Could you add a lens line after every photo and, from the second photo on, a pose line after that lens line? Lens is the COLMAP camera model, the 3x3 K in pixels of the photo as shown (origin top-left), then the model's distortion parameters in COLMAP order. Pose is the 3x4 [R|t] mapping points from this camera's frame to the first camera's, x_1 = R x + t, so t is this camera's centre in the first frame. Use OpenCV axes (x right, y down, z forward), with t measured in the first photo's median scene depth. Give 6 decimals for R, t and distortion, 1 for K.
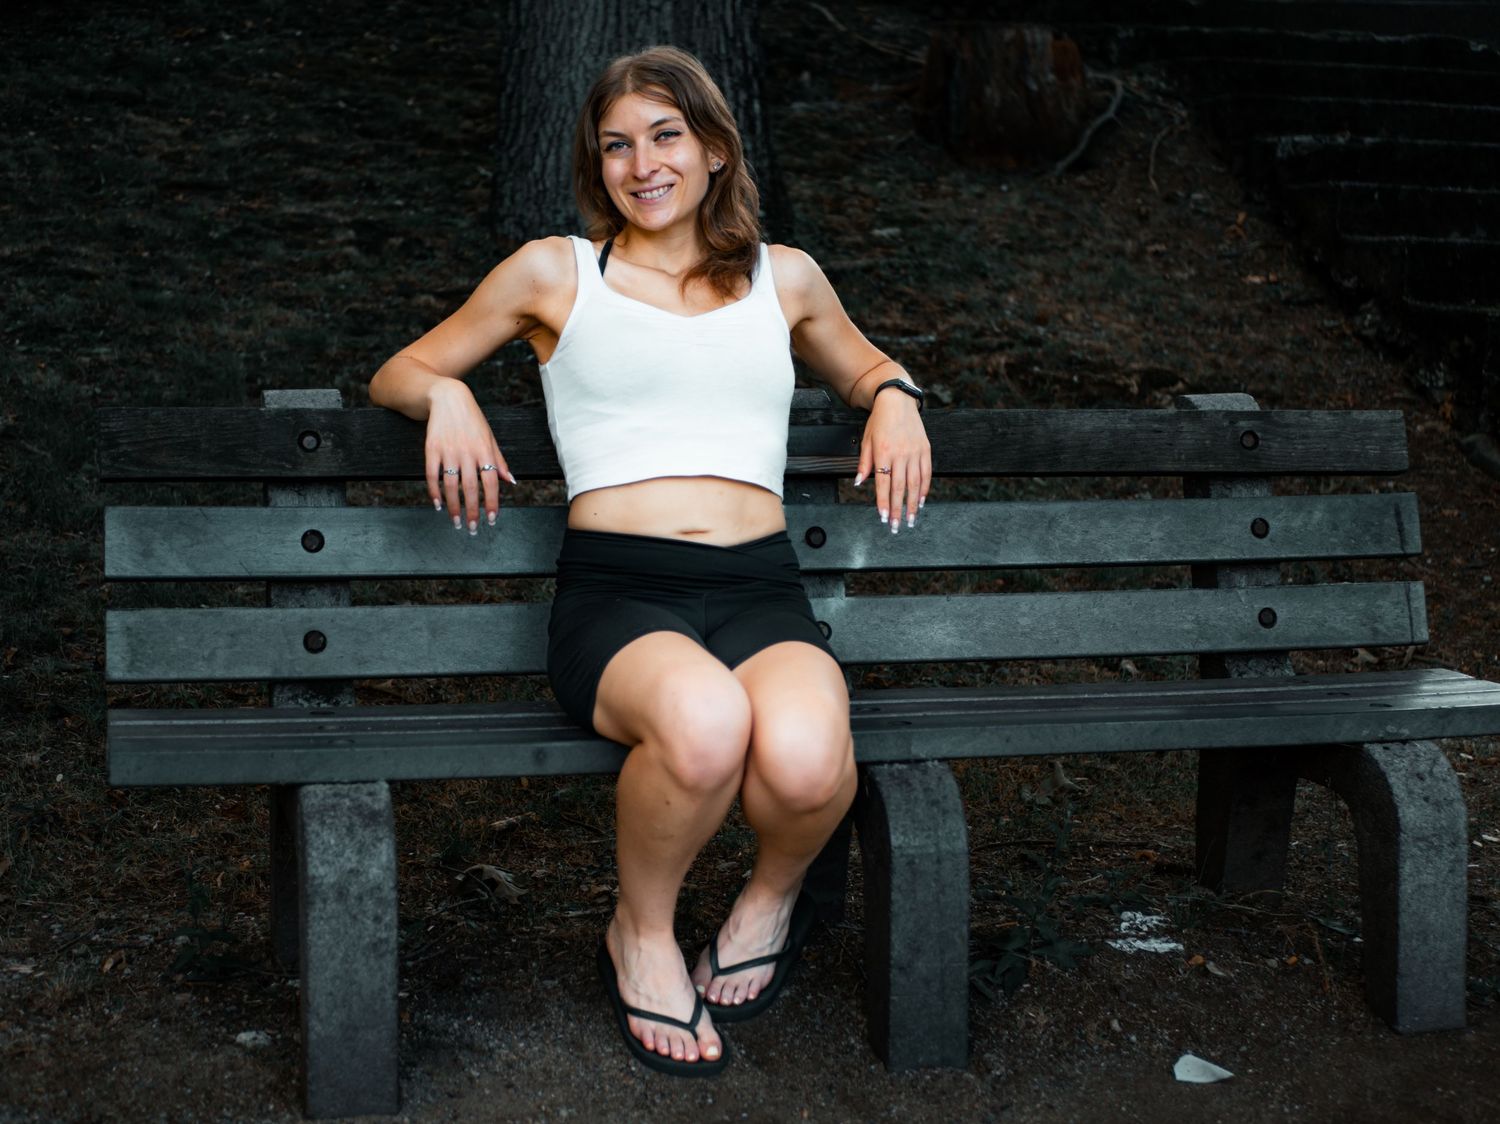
lens RADIAL K [[2163.0, 0, 750.0], [0, 2163.0, 562.0], [0, 0, 1]] dist [-0.007887, -0.042416]
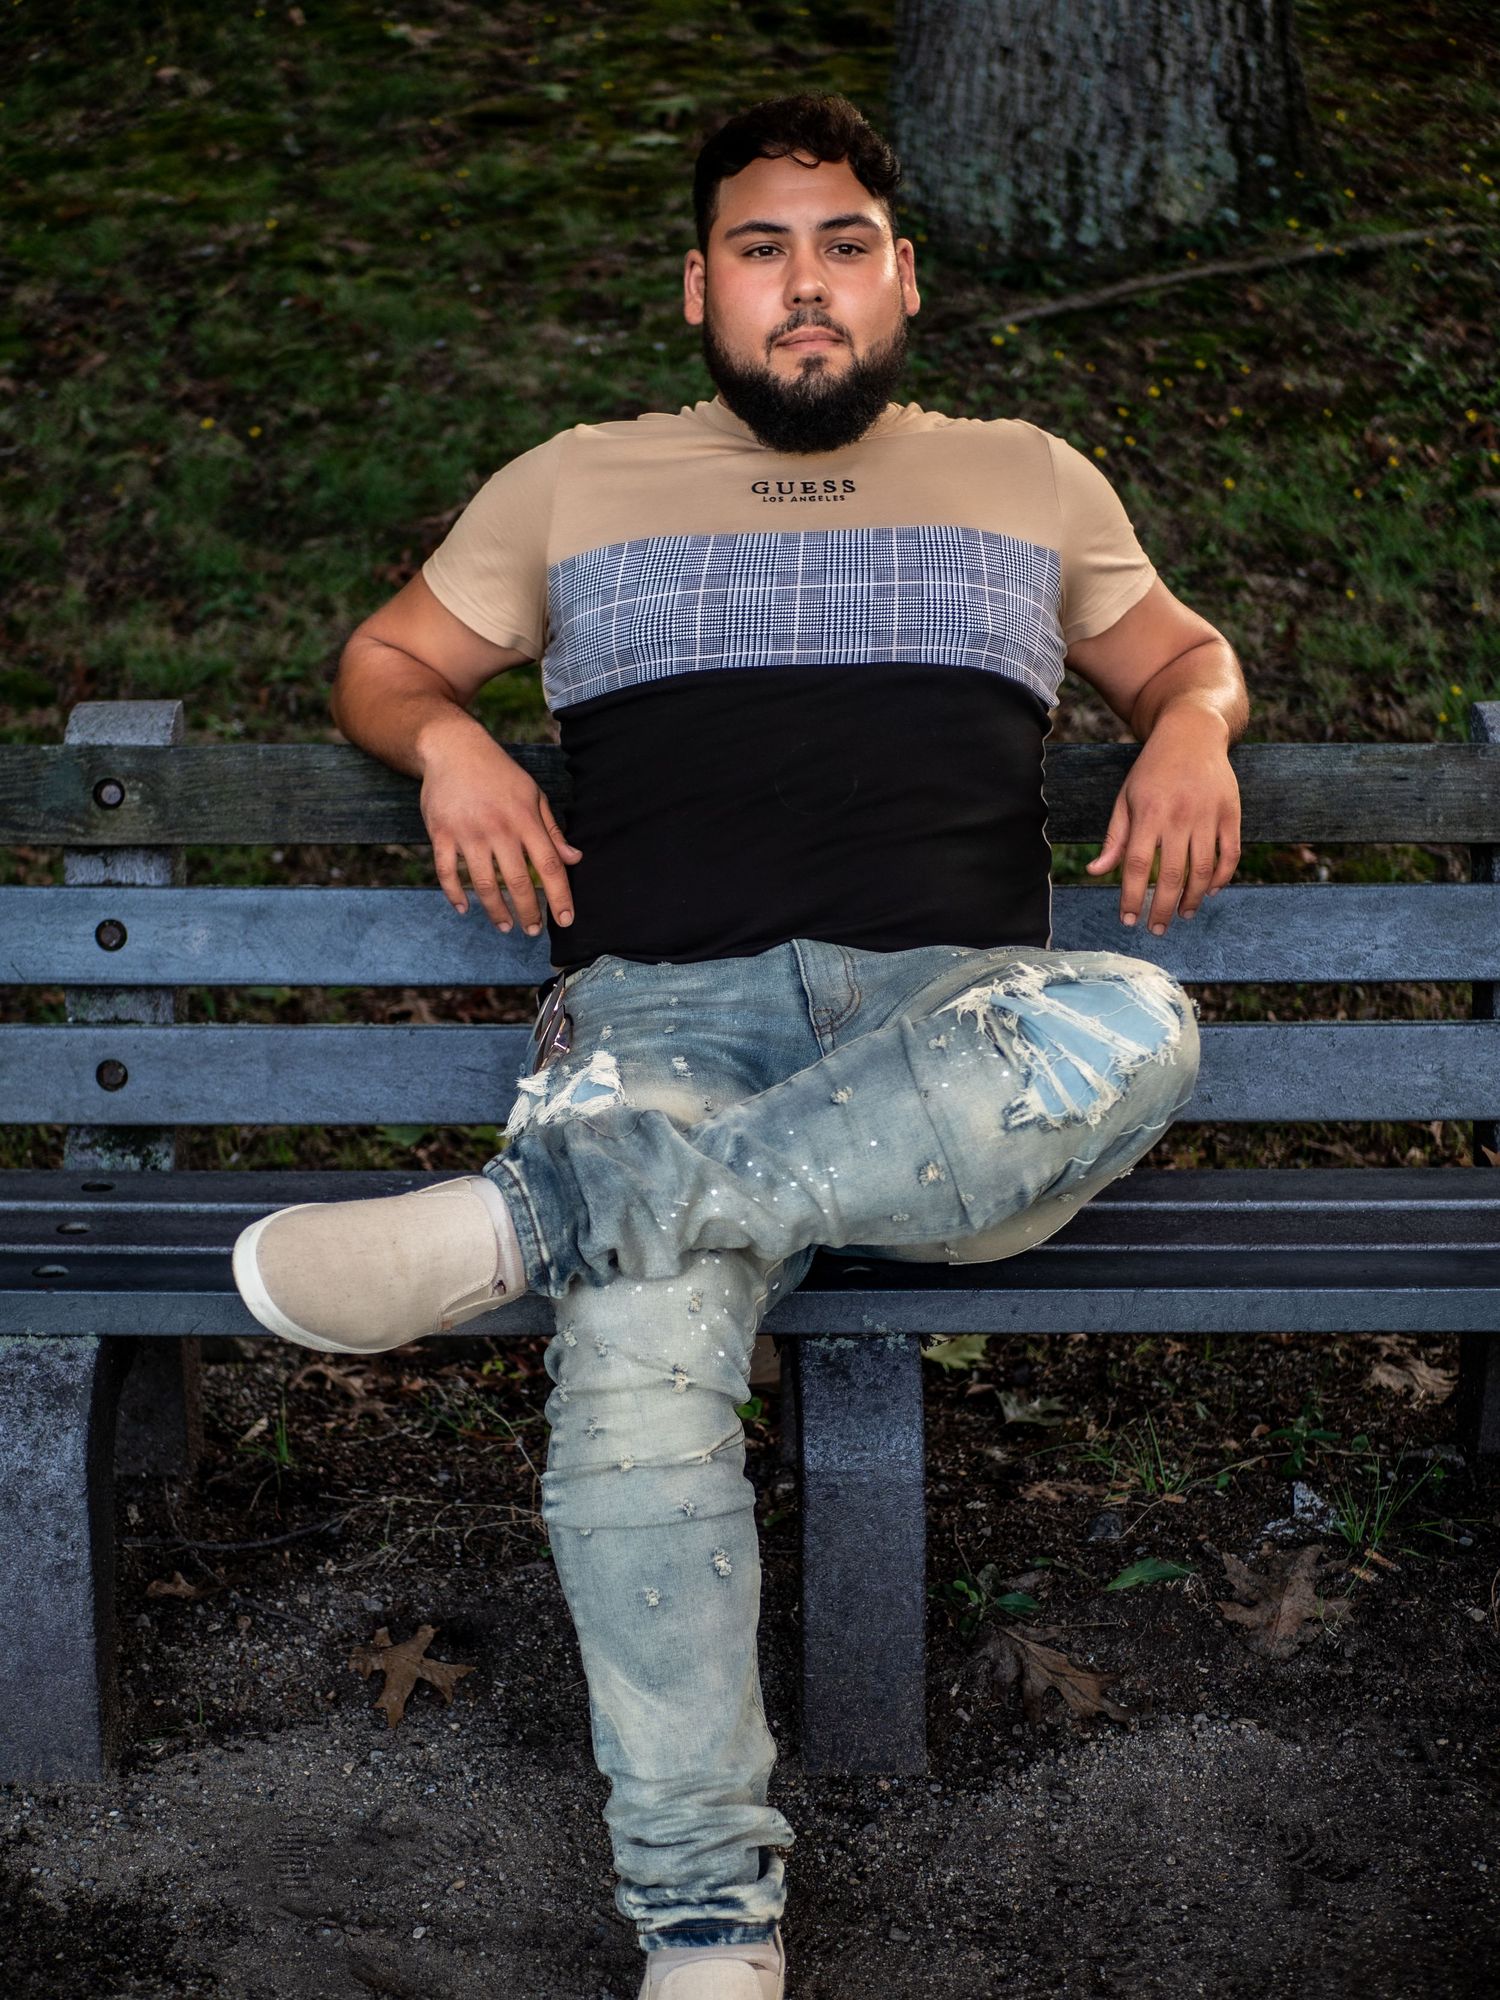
lens RADIAL K [[2884.0, 0, 750.0], [0, 2884.0, 1000.0], [0, 0, 1]] dist [-0.007887, -0.042416]
pose [[0.969840, 0.057709, -0.236810, 0.232810], [-0.016965, 0.985193, 0.170607, -0.155834], [0.243150, -0.161444, 0.956459, 0.129874]]
